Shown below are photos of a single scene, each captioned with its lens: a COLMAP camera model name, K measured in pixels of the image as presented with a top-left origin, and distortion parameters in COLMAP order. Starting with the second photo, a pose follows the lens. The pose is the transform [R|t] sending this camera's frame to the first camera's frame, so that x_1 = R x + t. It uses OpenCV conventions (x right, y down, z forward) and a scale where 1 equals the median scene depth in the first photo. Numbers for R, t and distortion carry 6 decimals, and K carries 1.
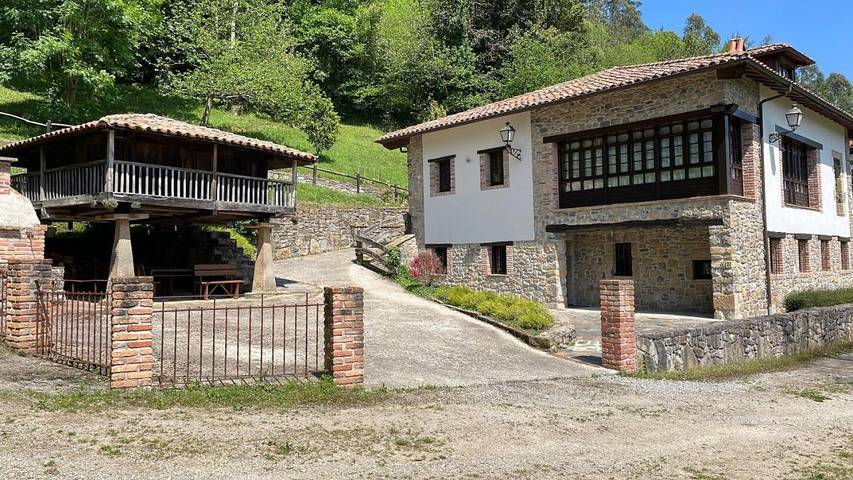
lens RADIAL K [[665.4, 0, 429.0], [0, 665.4, 238.0], [0, 0, 1]] dist [0.028527, -0.008413]
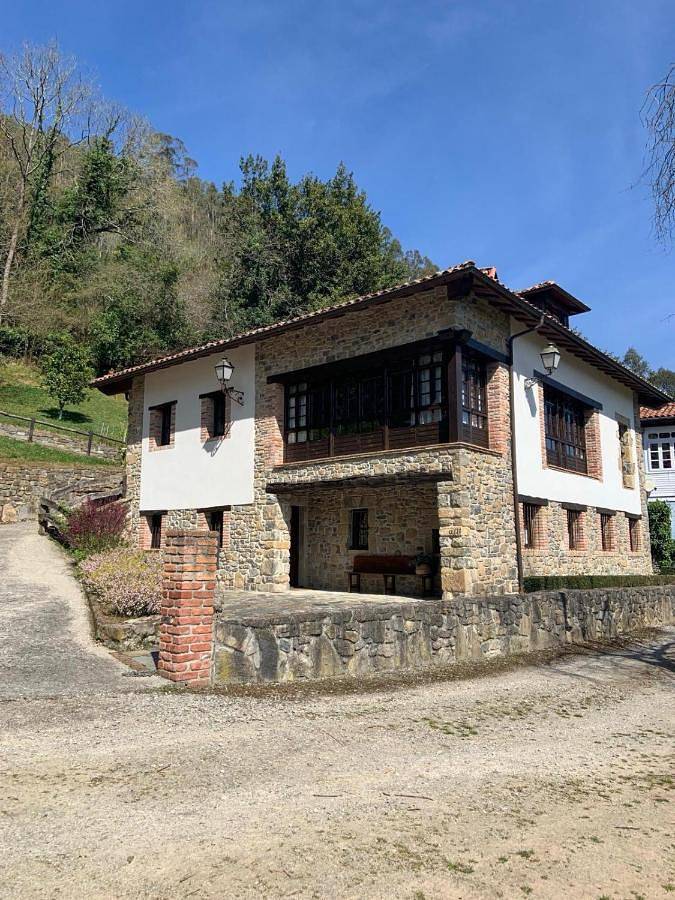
lens RADIAL K [[697.7, 0, 335.4], [0, 697.7, 448.1], [0, 0, 1]] dist [0.123825, 0.001802]
pose [[0.993663, 0.031339, 0.107944, 0.191273], [-0.019564, 0.993908, -0.108460, 0.030871], [-0.110686, 0.105660, 0.988223, 0.180017]]
